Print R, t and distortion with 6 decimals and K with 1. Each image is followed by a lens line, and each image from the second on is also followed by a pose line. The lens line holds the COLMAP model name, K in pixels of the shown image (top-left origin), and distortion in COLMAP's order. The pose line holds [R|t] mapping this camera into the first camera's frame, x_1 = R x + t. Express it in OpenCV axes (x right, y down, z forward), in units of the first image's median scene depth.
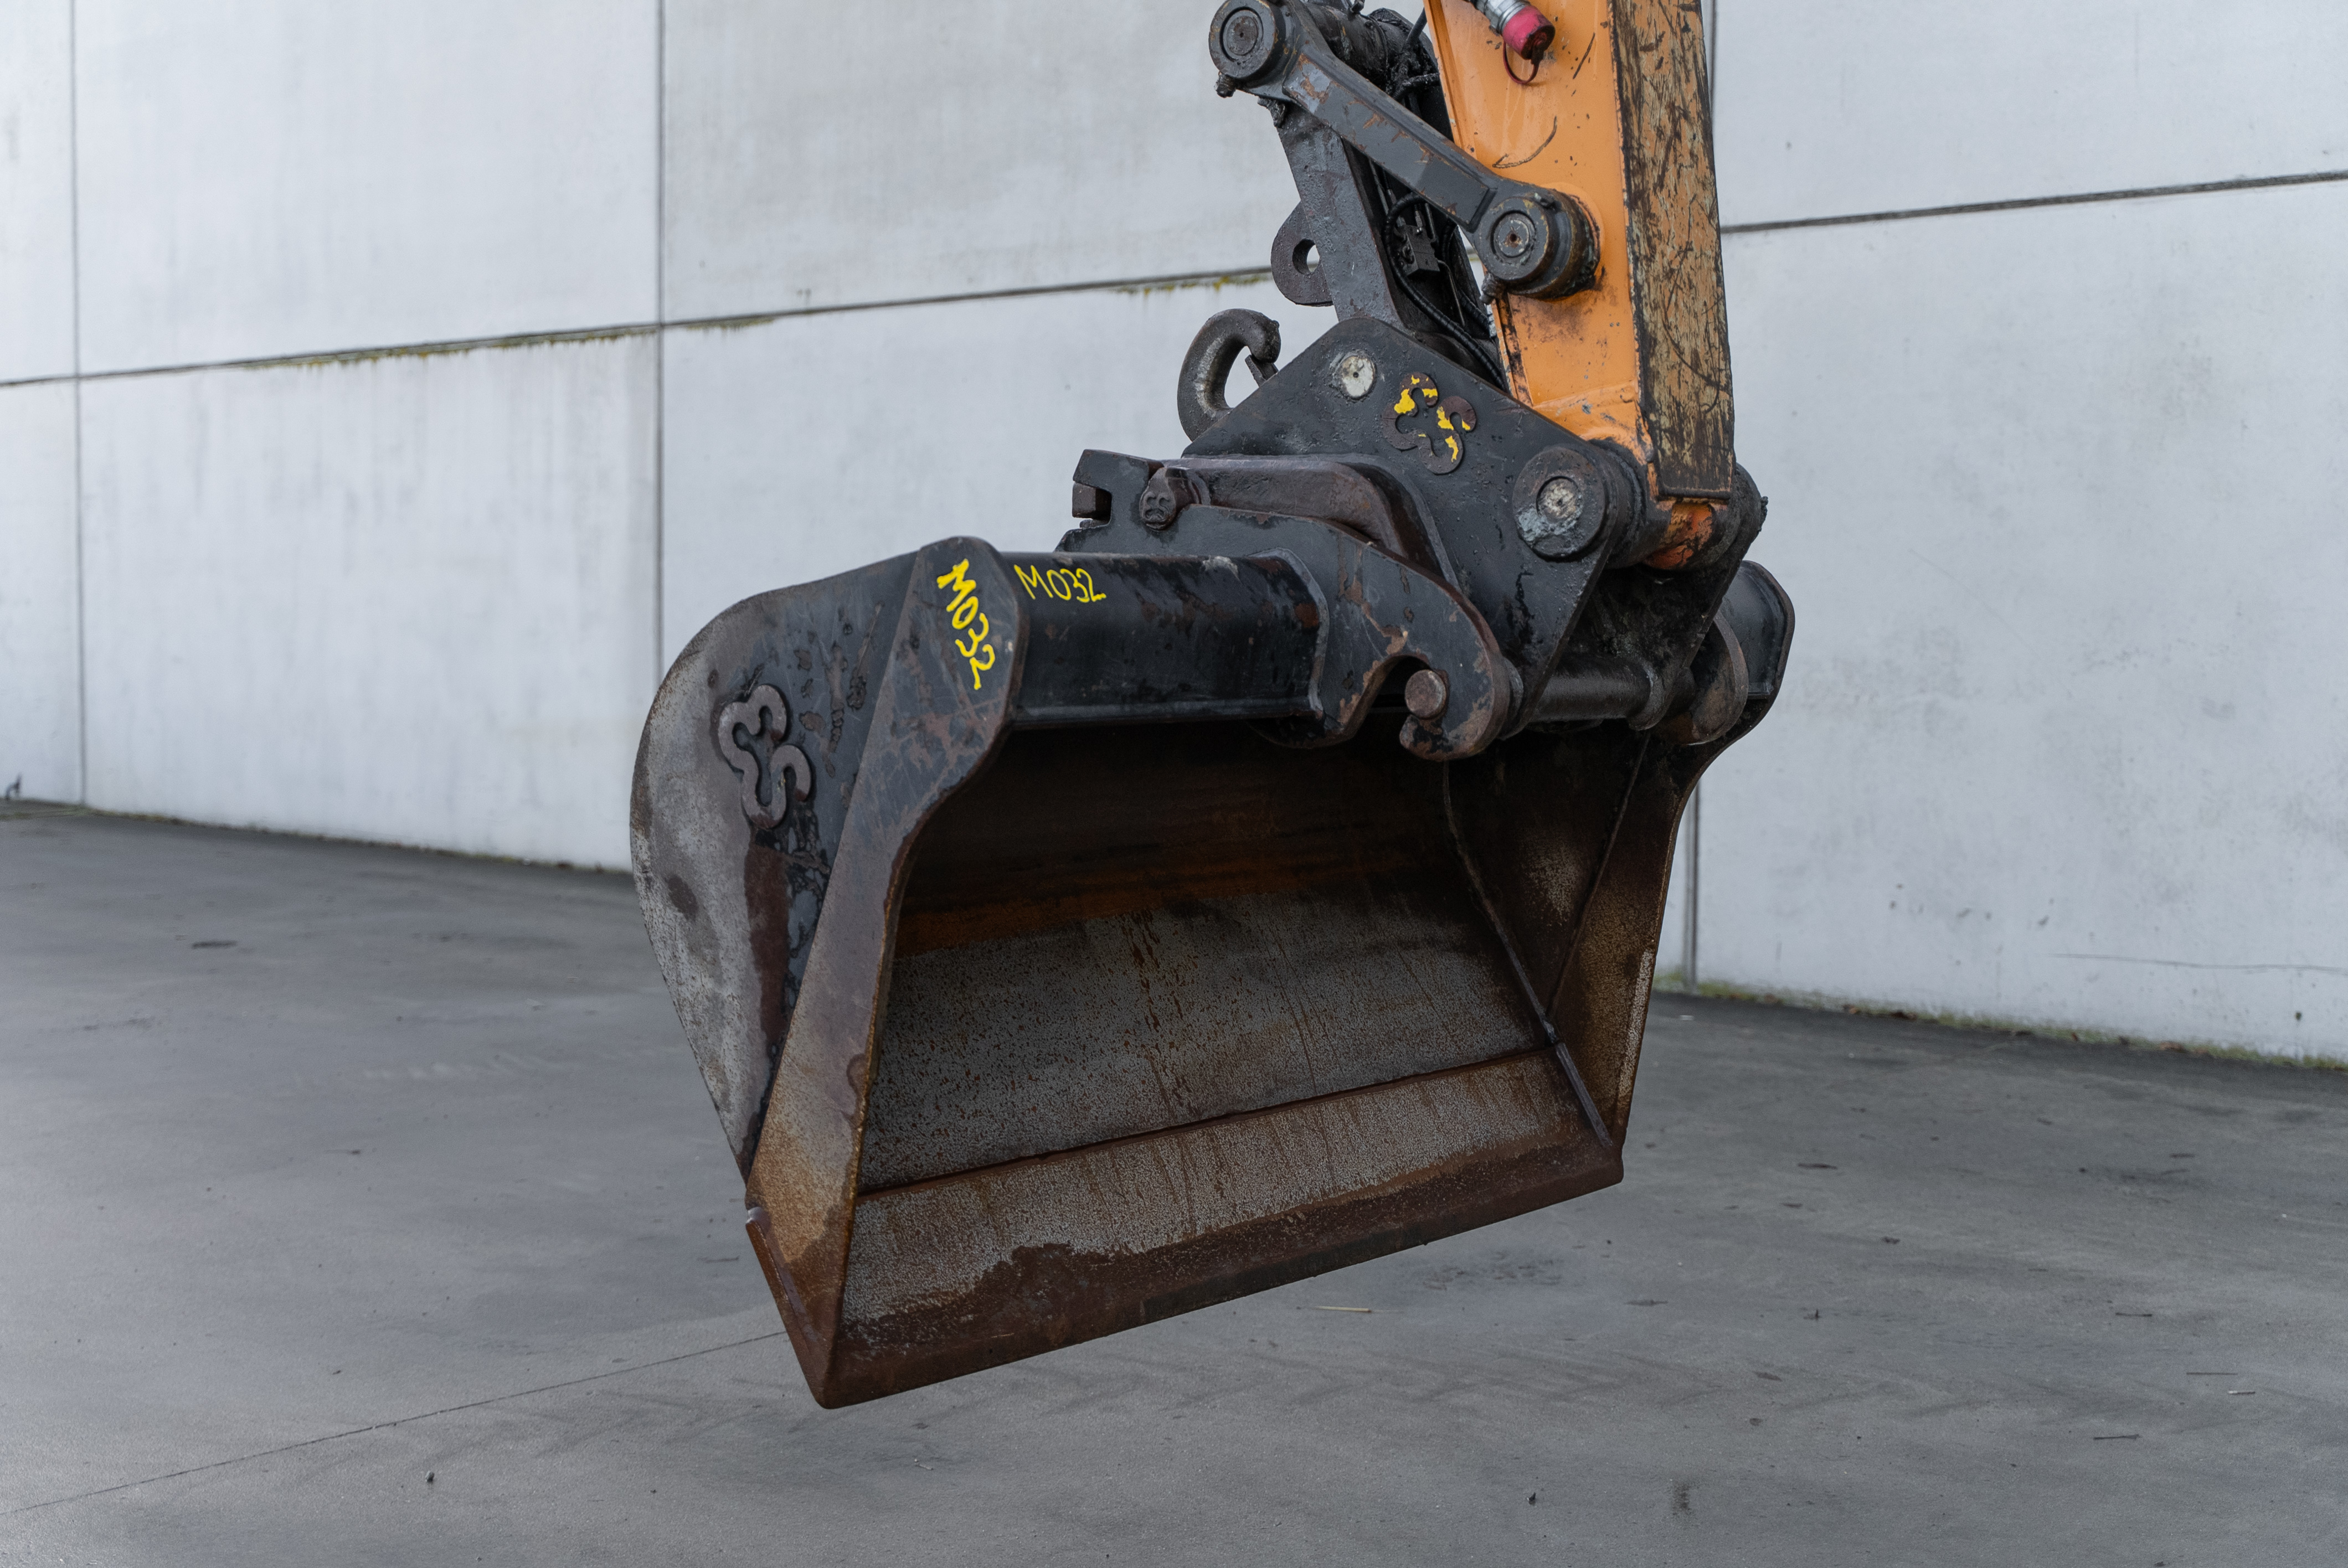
lens RADIAL K [[3009.6, 0, 1205.8], [0, 3009.6, 789.5], [0, 0, 1]] dist [0.008098, 0.006873]
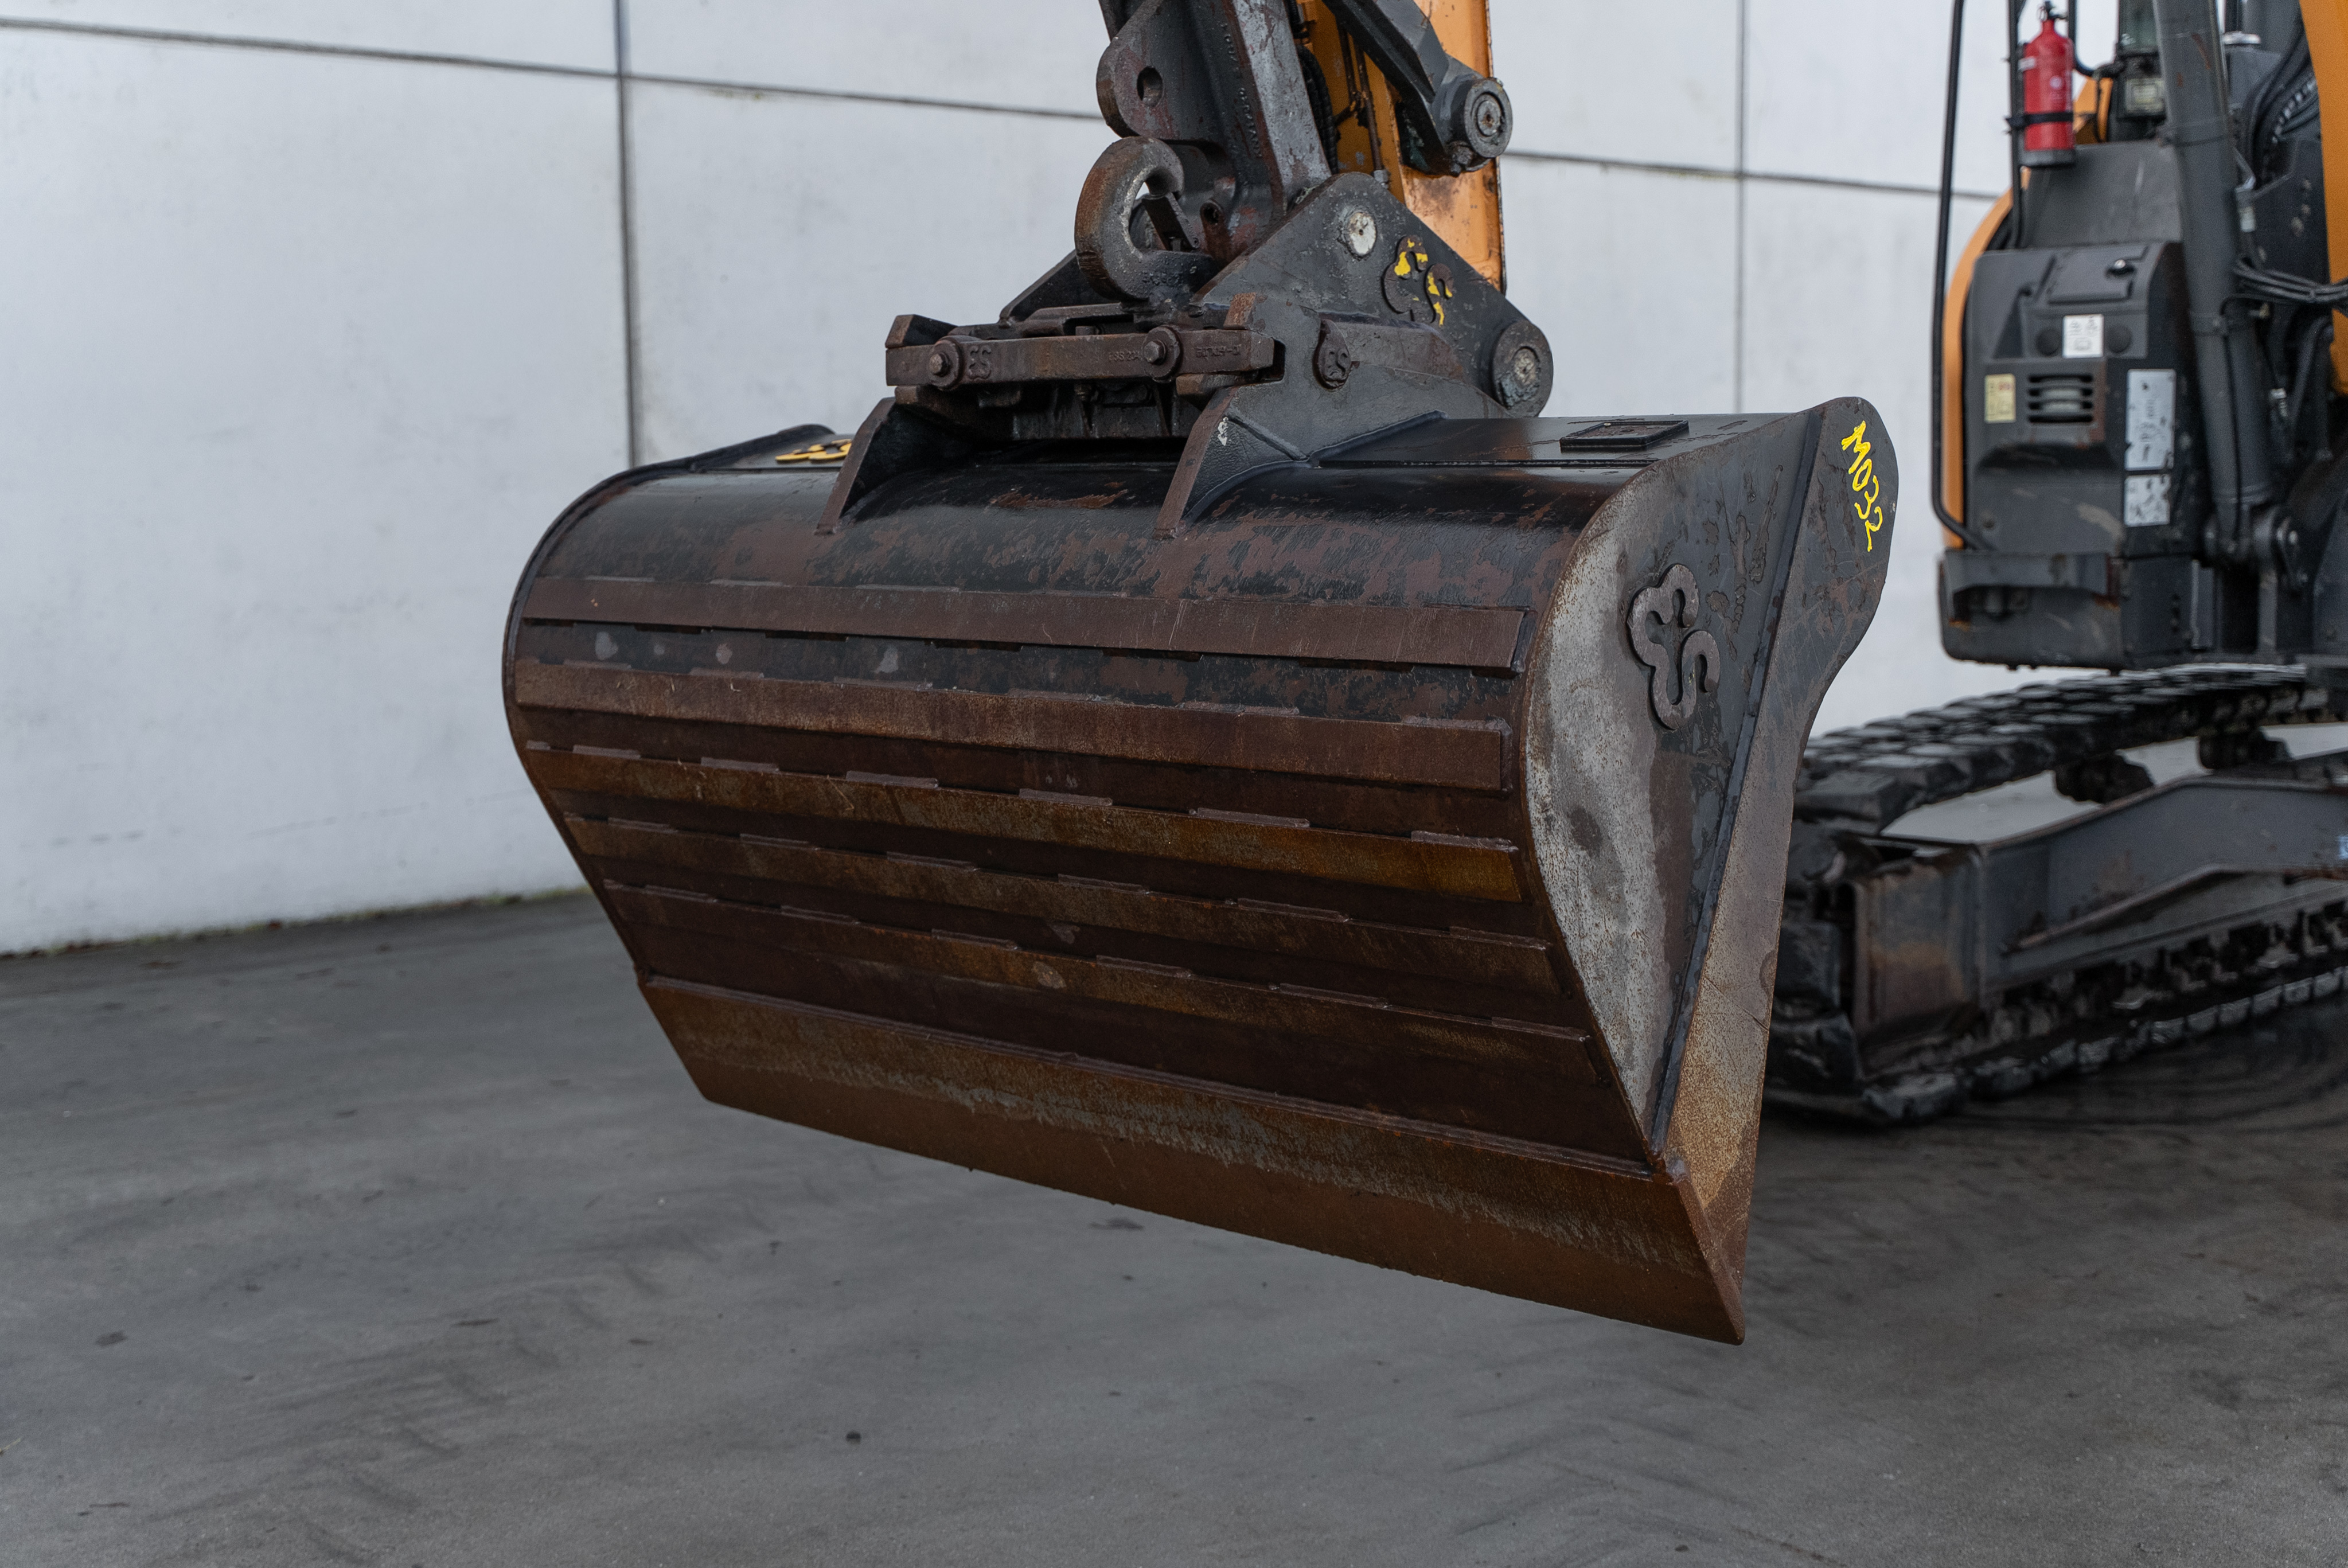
lens RADIAL K [[2992.9, 0, 1113.6], [0, 2992.9, 806.7], [0, 0, 1]] dist [0.003140, -0.057721]
pose [[0.119333, -0.122164, 0.985310, -1.006013], [0.073705, 0.990753, 0.113912, -0.074434], [-0.990115, 0.059029, 0.127234, 1.035321]]
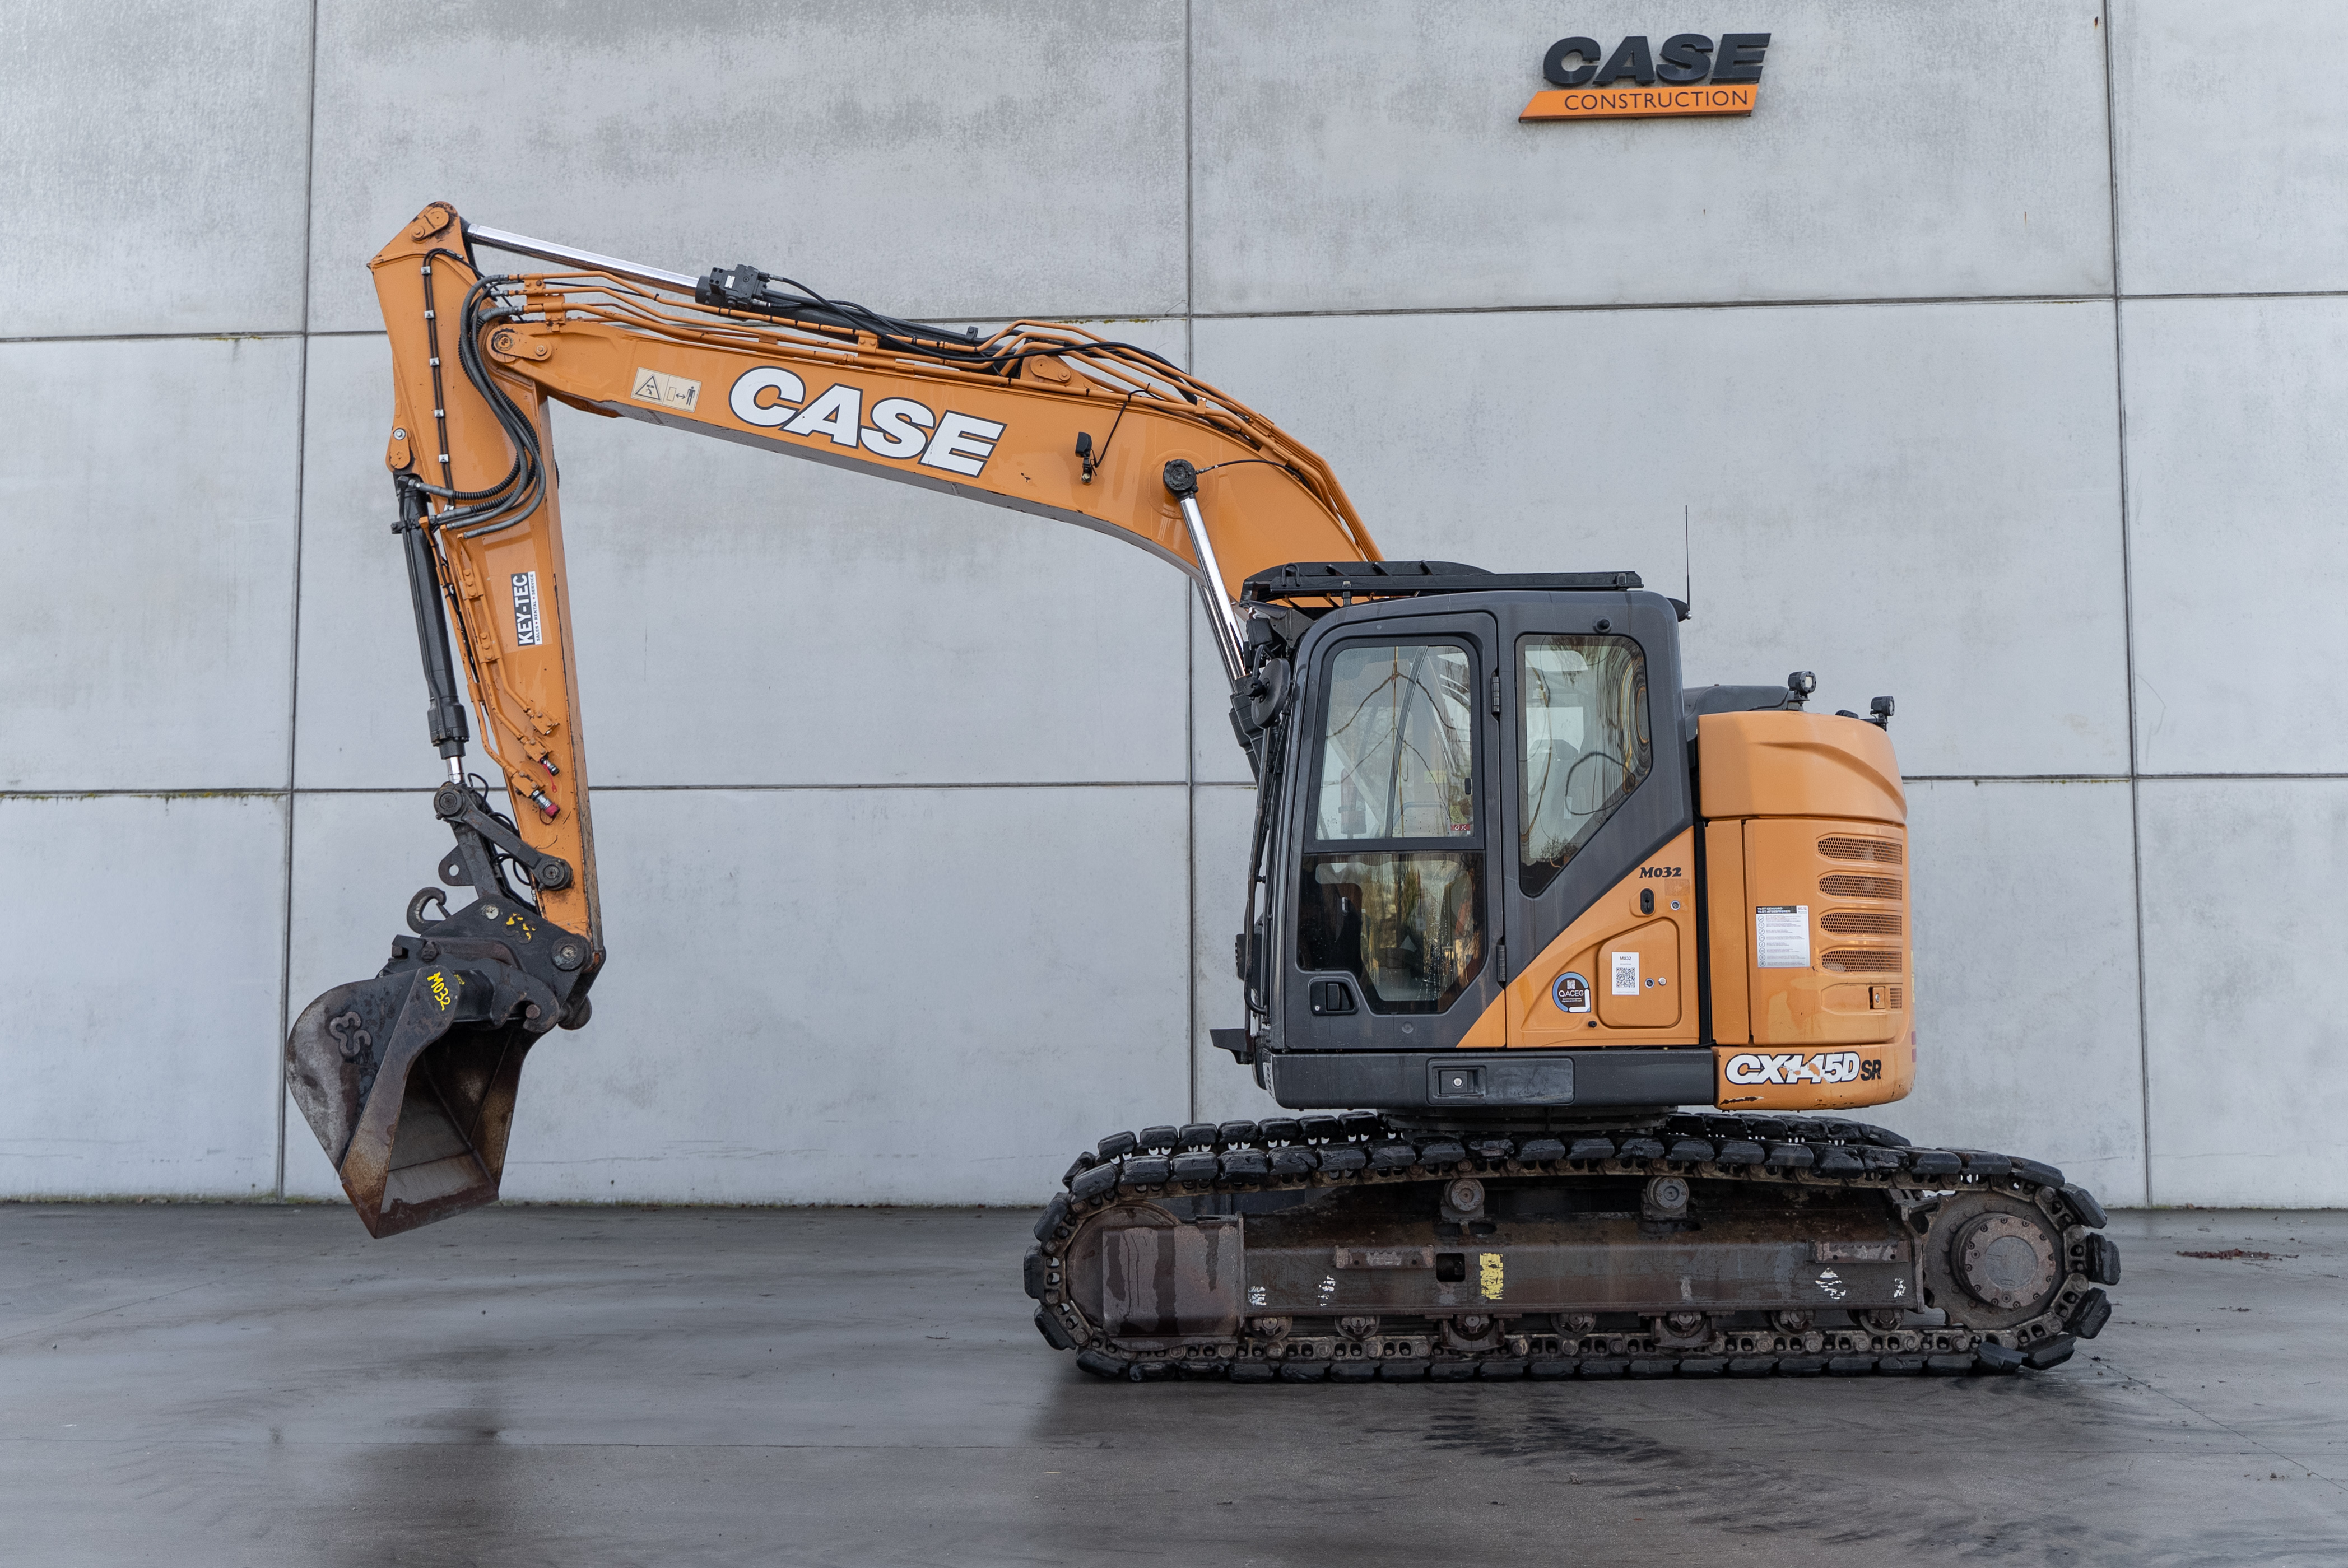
lens RADIAL K [[2581.0, 0, 1174.0], [0, 2581.0, 784.0], [0, 0, 1]] dist [-0.007256, -0.020278]
pose [[0.776337, 0.041035, 0.628981, -1.172501], [0.049201, 0.990889, -0.125373, 0.109404], [-0.628395, 0.128278, 0.767245, -1.636535]]
